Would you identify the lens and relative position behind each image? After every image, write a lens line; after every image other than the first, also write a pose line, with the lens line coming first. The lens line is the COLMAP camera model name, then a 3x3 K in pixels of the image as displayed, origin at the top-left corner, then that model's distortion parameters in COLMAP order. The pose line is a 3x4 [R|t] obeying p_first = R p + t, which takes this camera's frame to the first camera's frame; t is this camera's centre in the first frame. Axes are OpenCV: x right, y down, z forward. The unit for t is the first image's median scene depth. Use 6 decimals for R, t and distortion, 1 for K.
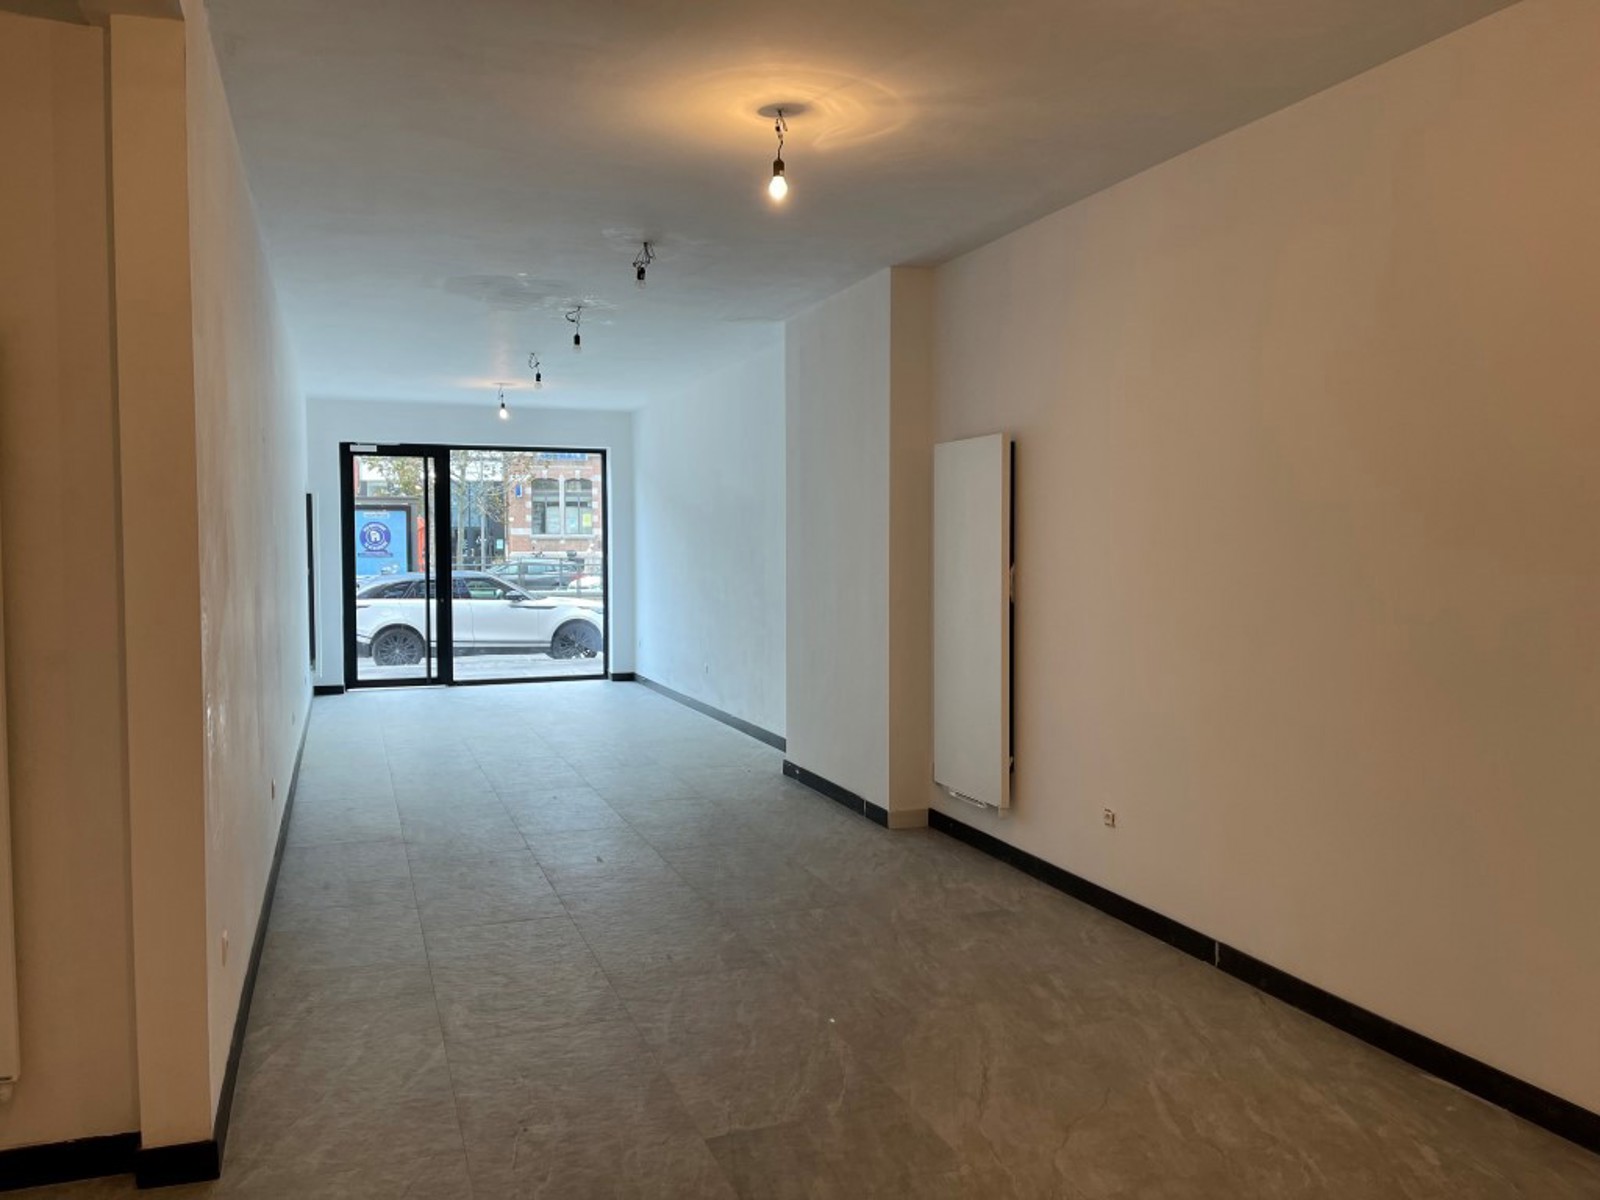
lens RADIAL K [[1218.8, 0, 795.6], [0, 1218.8, 588.5], [0, 0, 1]] dist [0.068316, -0.087569]
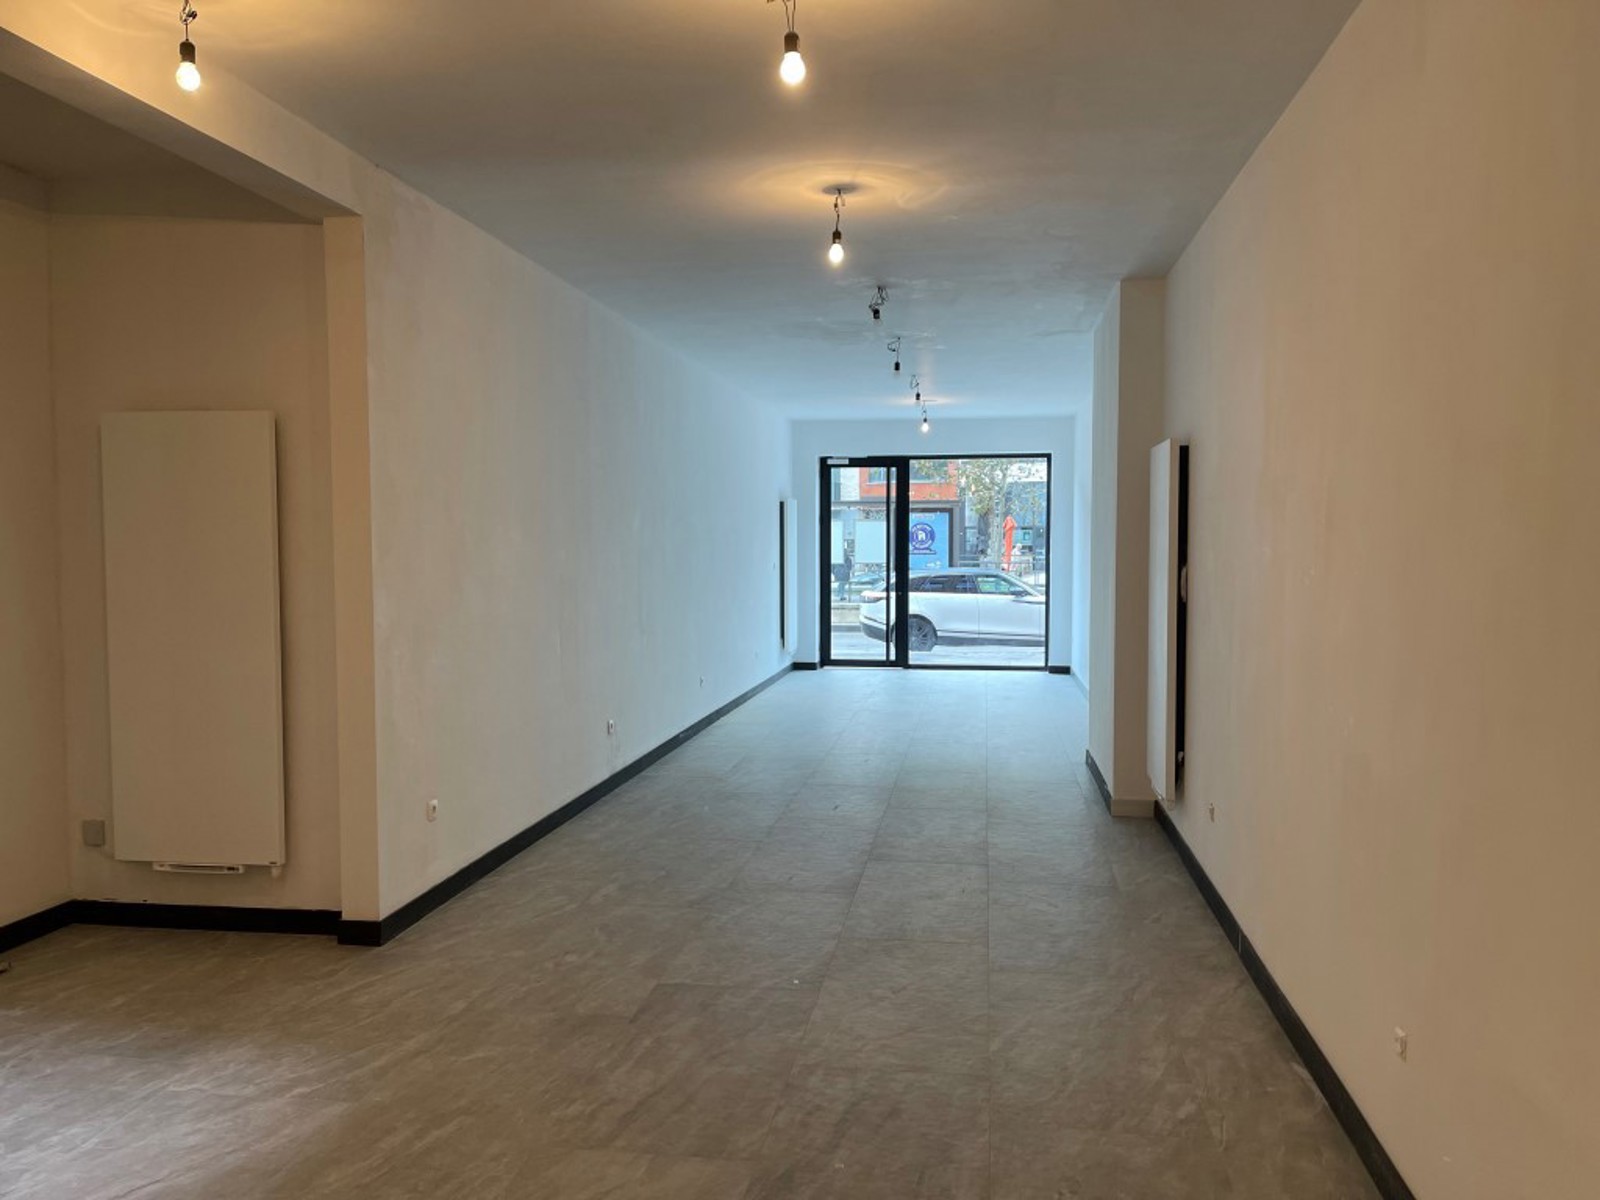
lens RADIAL K [[1218.8, 0, 812.9], [0, 1218.8, 608.4], [0, 0, 1]] dist [0.068316, -0.087569]
pose [[0.875322, 0.027355, -0.482766, 0.190589], [-0.018544, 0.999563, 0.023014, -0.000660], [0.483184, -0.011192, 0.875447, -0.027284]]
